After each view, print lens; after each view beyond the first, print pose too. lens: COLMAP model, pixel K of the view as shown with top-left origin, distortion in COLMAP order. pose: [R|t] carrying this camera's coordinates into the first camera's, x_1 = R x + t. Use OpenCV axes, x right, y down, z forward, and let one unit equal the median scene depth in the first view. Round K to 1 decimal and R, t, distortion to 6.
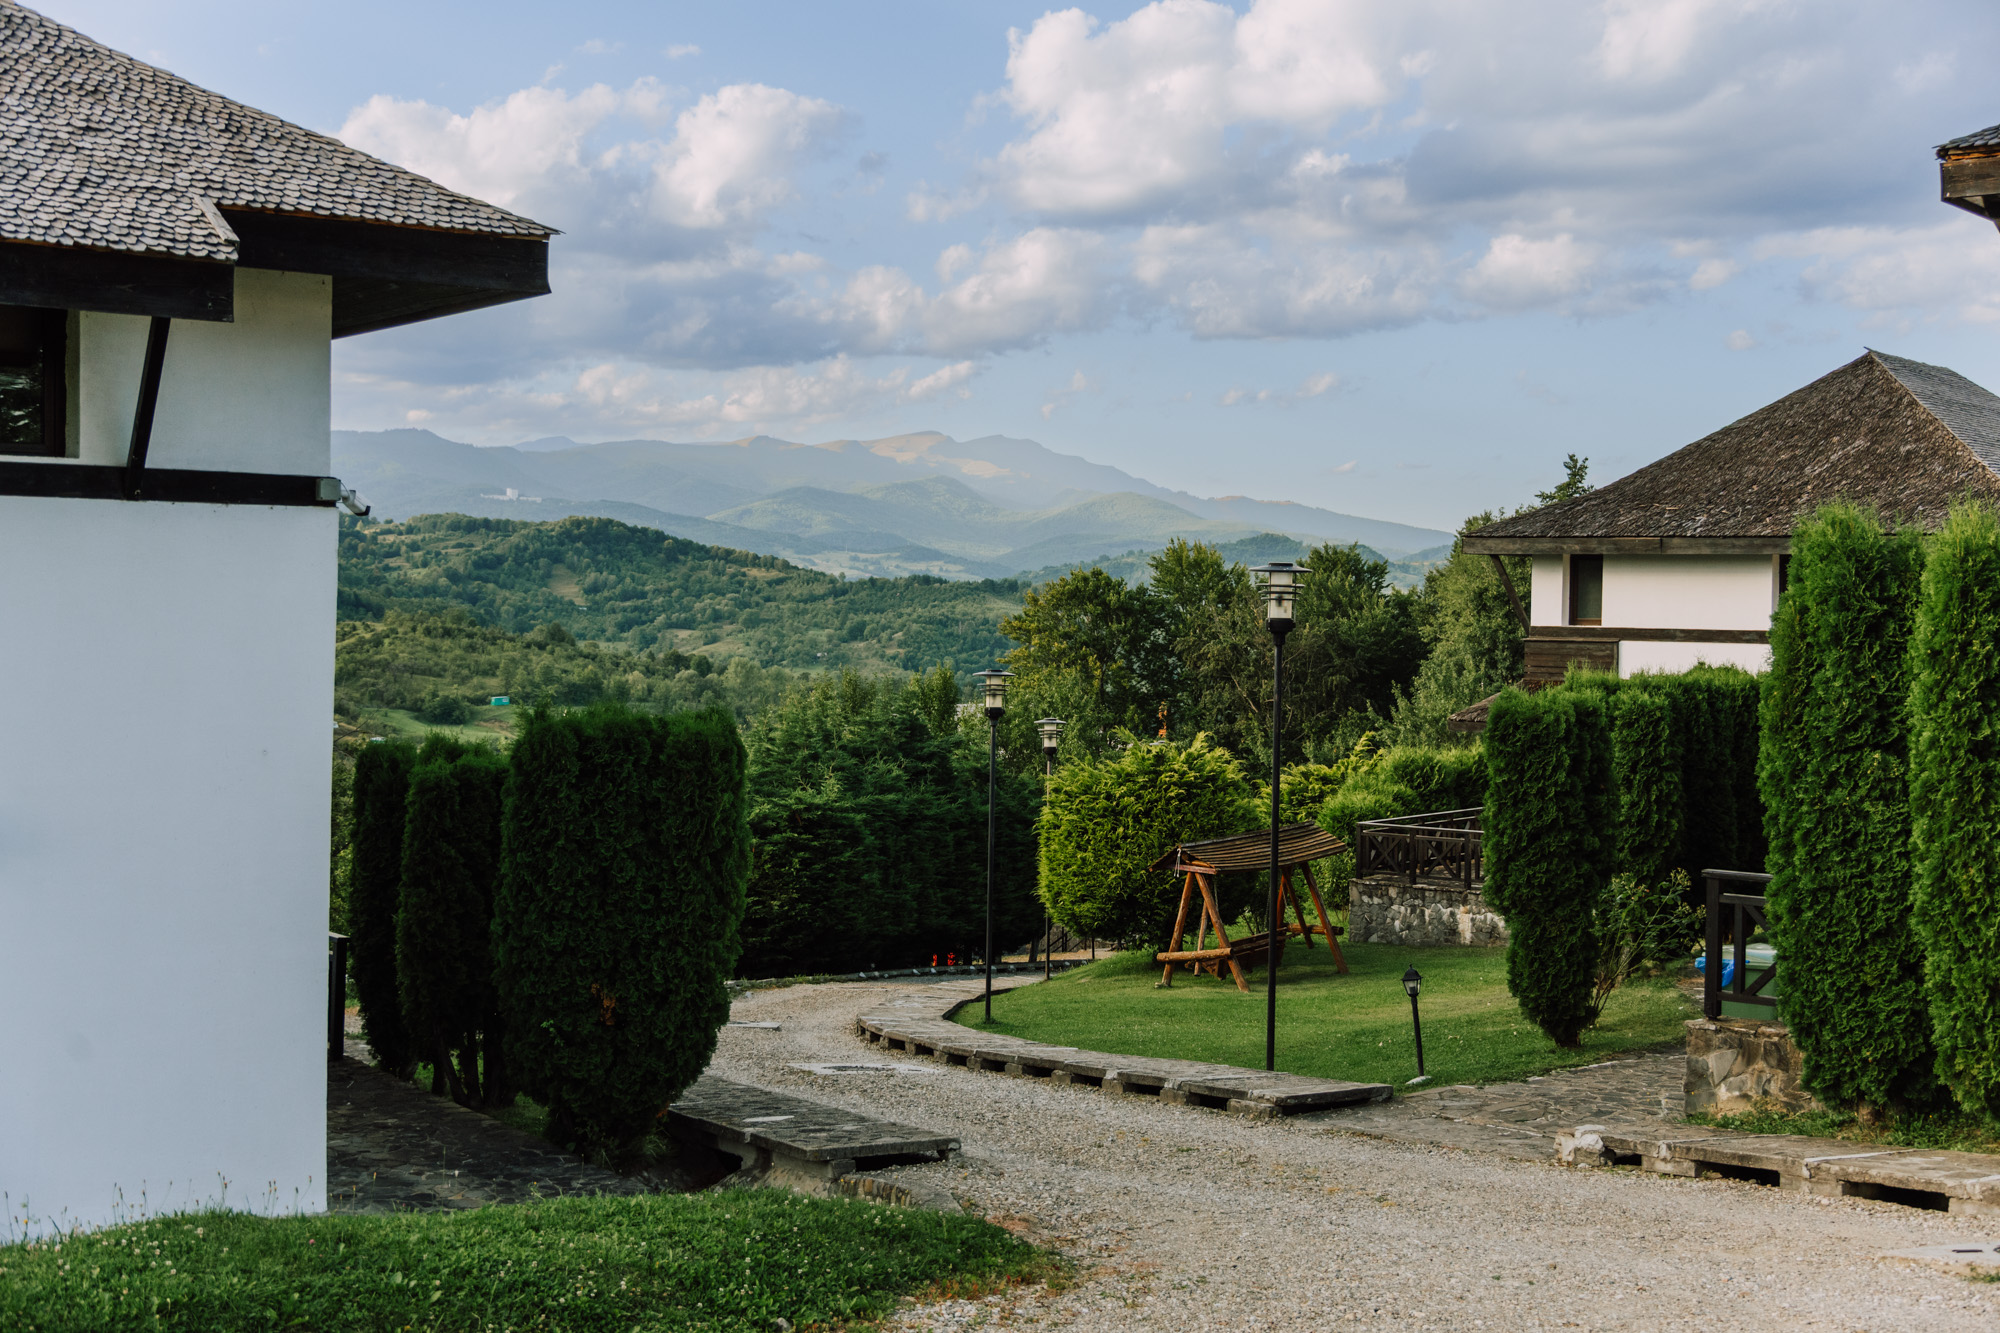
lens RADIAL K [[2494.3, 0, 1002.3], [0, 2494.3, 659.4], [0, 0, 1]] dist [0.014621, -0.003079]
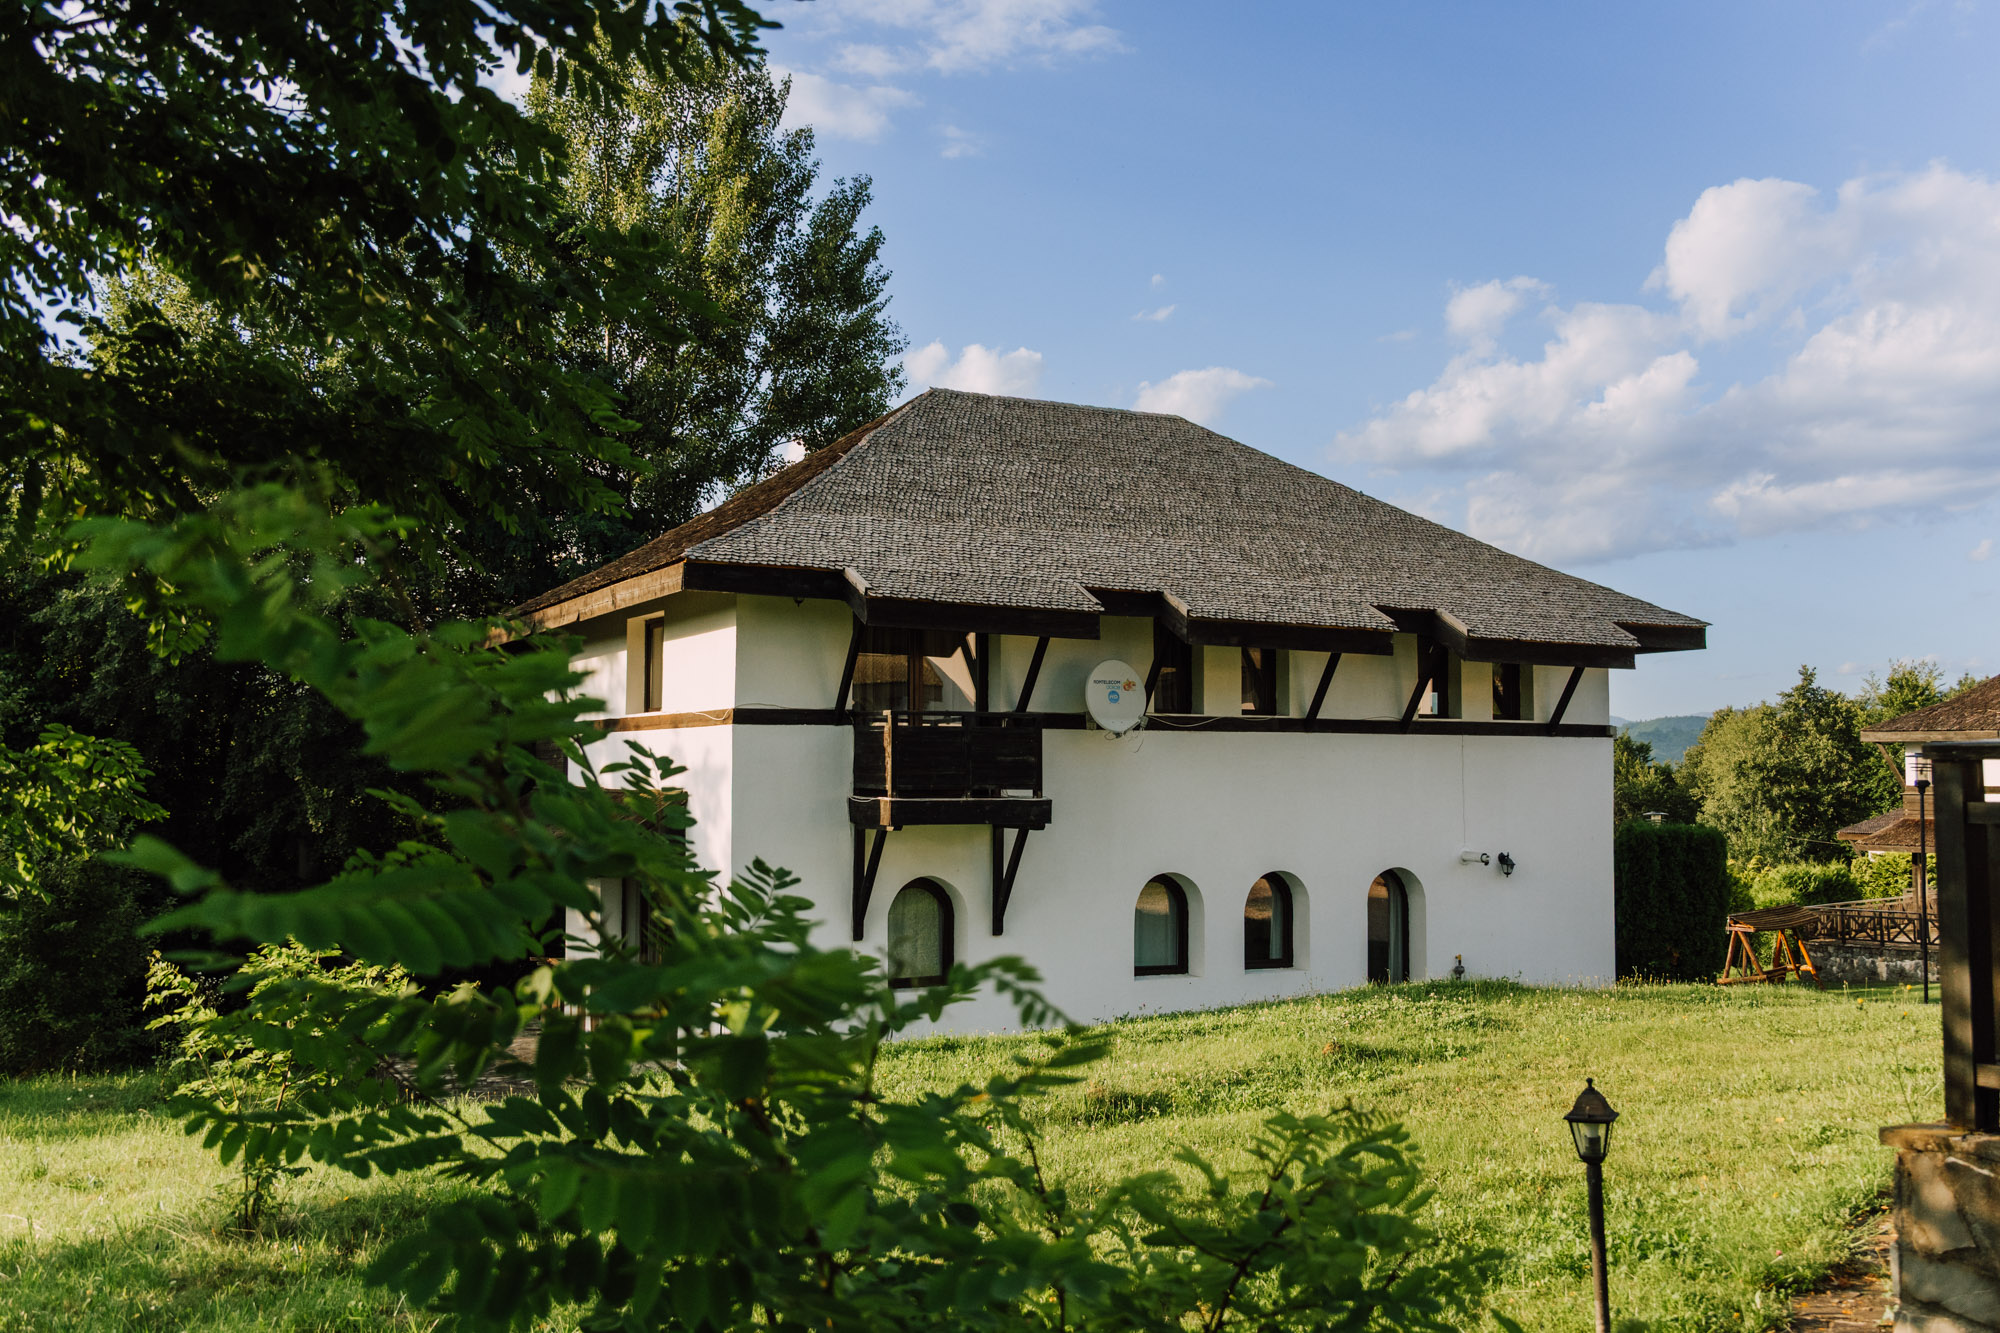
lens RADIAL K [[1883.2, 0, 1000.0], [0, 1883.2, 666.5], [0, 0, 1]] dist [0.000400, -0.006734]
pose [[0.989976, -0.018900, -0.139966, -0.200926], [0.007484, 0.996634, -0.081641, 0.005245], [0.141038, 0.079775, 0.986785, -0.299570]]
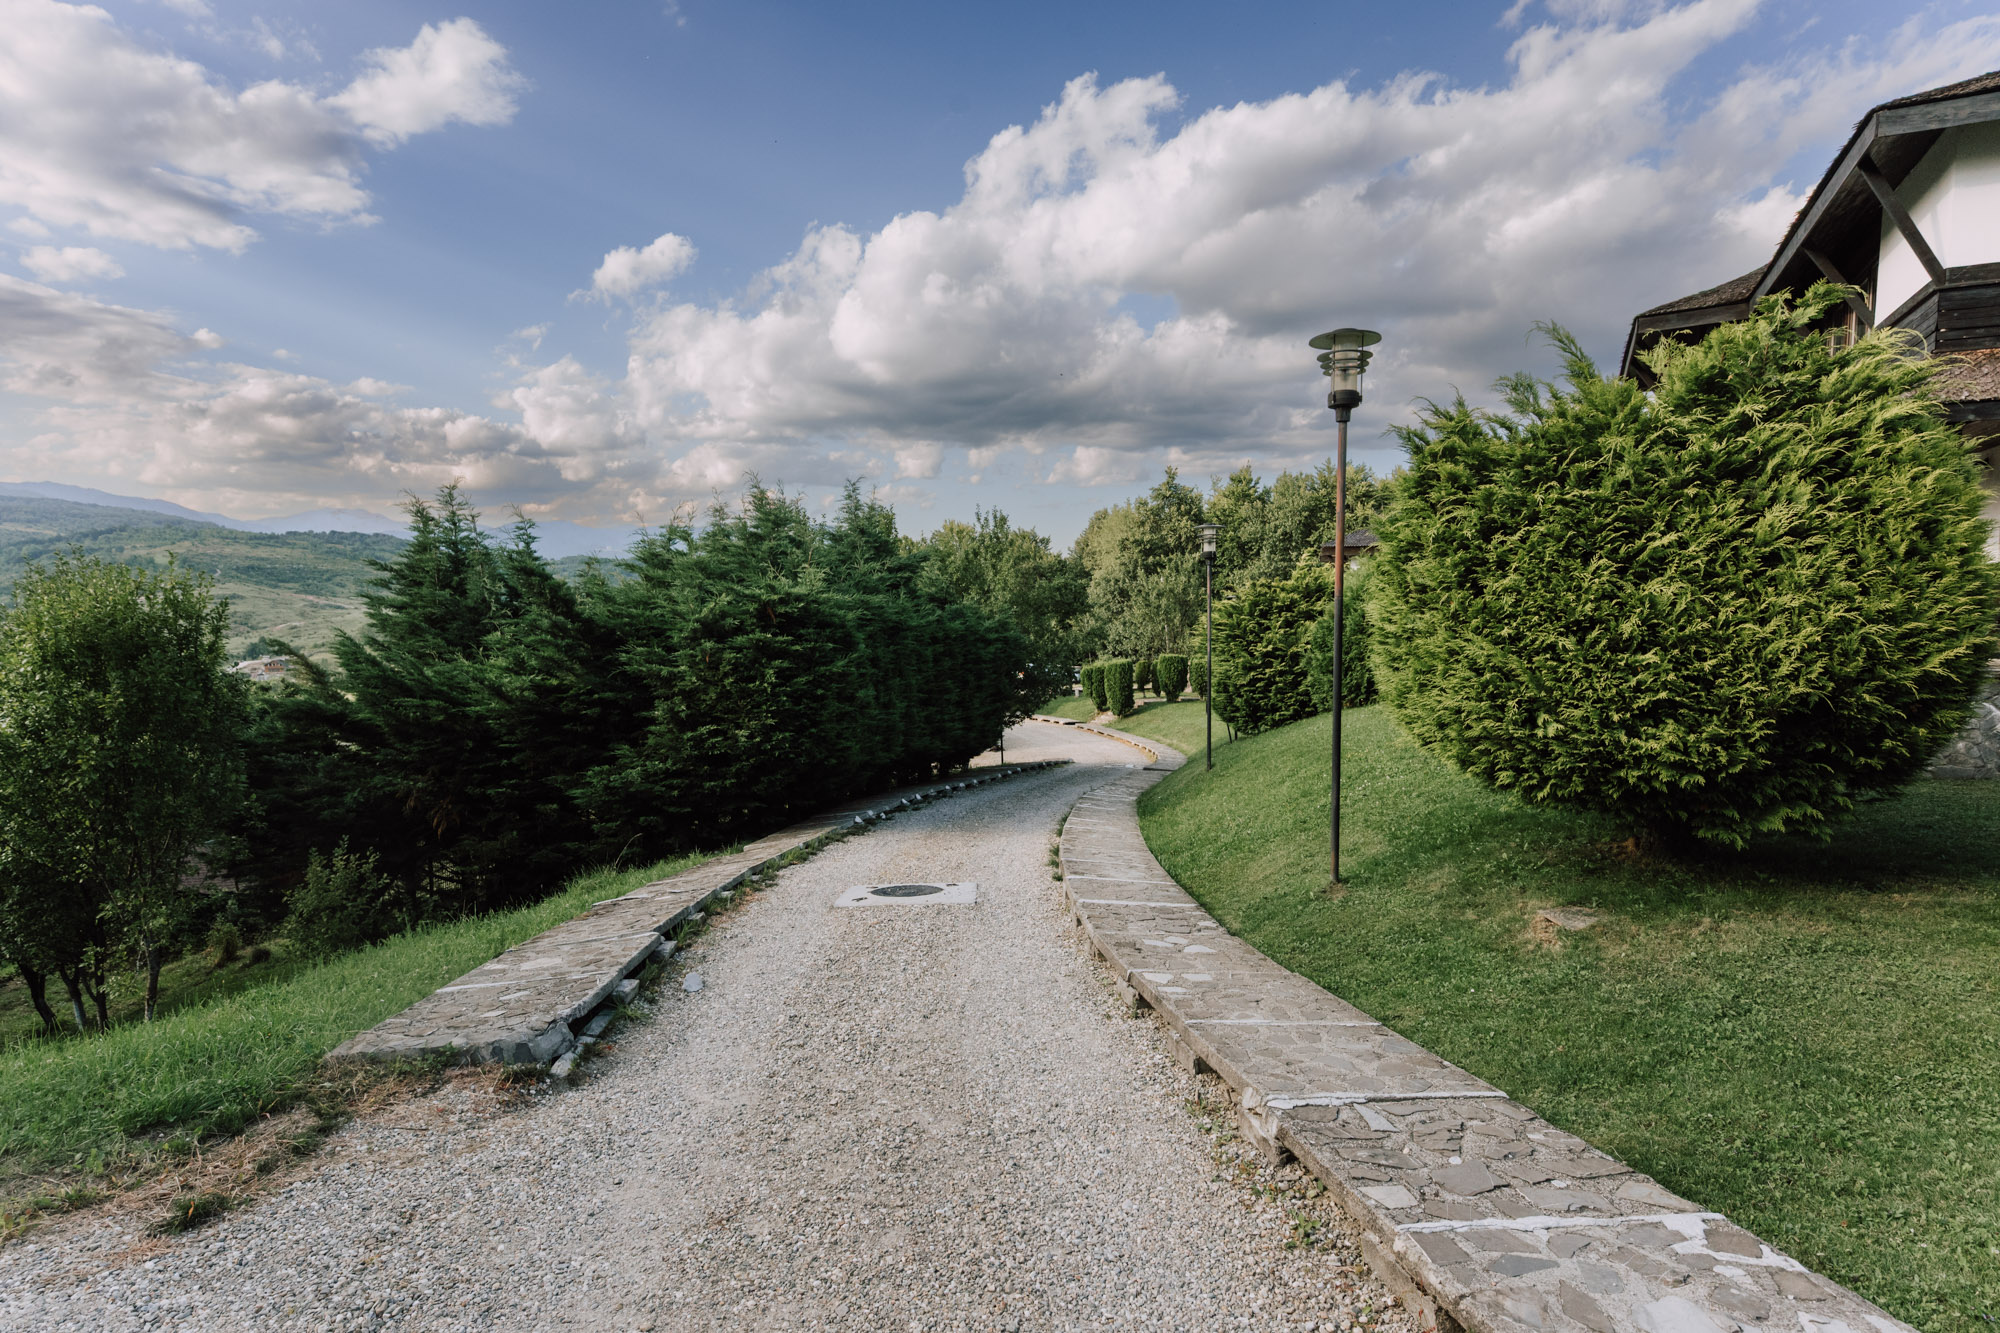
lens RADIAL K [[1015.2, 0, 1002.9], [0, 1015.2, 671.4], [0, 0, 1]] dist [0.002224, -0.000886]
pose [[0.984873, -0.023750, 0.171642, -0.074862], [0.014088, 0.998258, 0.057290, 0.072368], [-0.172704, -0.054006, 0.983492, 0.787394]]
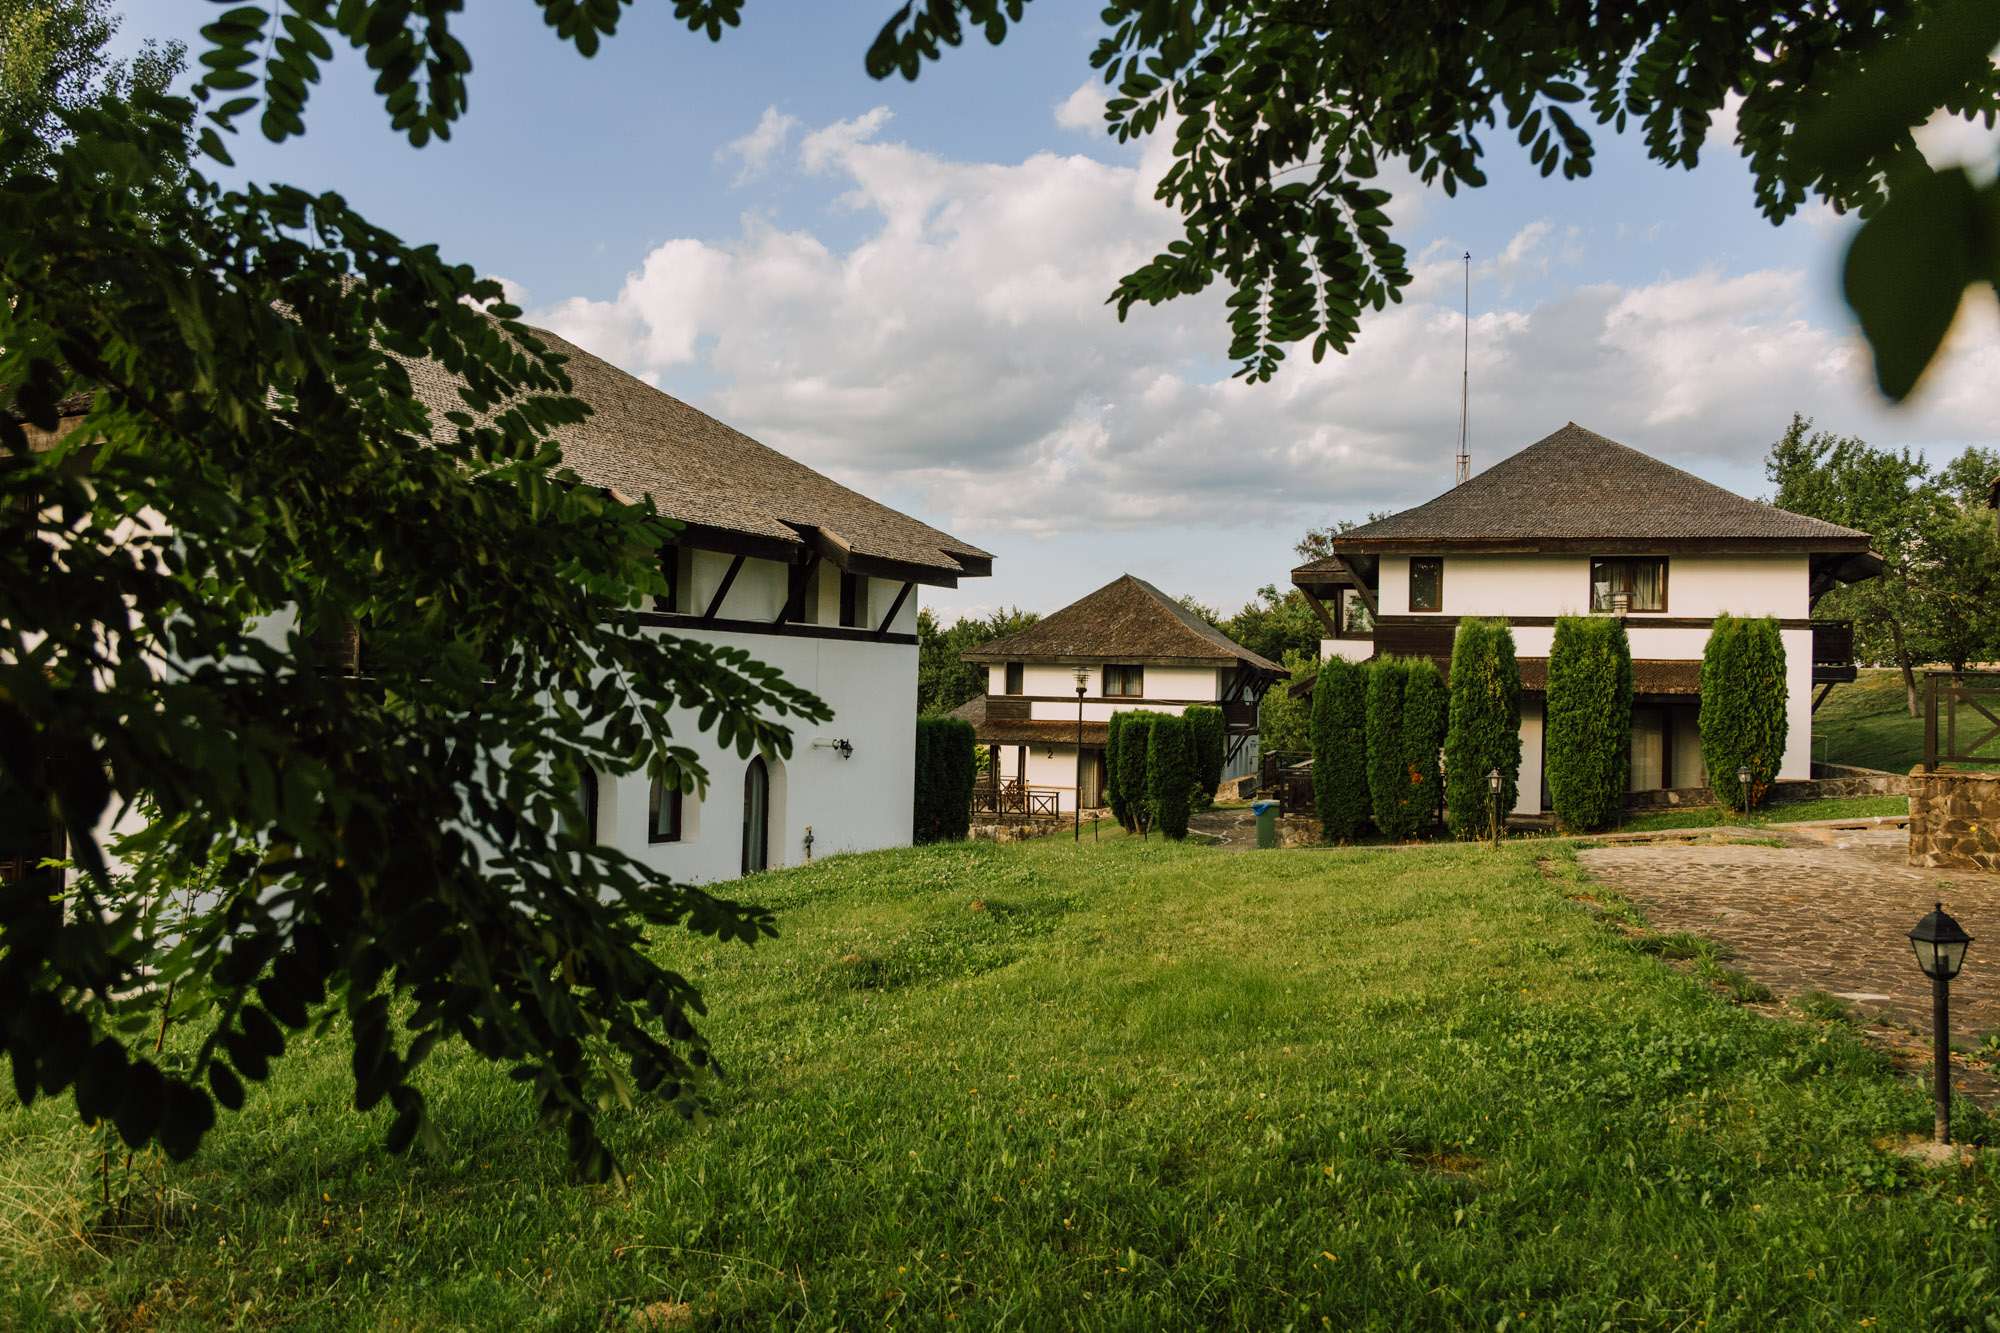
lens RADIAL K [[1550.5, 0, 1000.0], [0, 1550.5, 666.5], [0, 0, 1]] dist [-0.005278, 0.002763]
pose [[0.923914, 0.016578, 0.382240, -0.294012], [-0.003122, 0.999354, -0.035796, 0.009981], [-0.382586, 0.031879, 0.923370, -0.242648]]
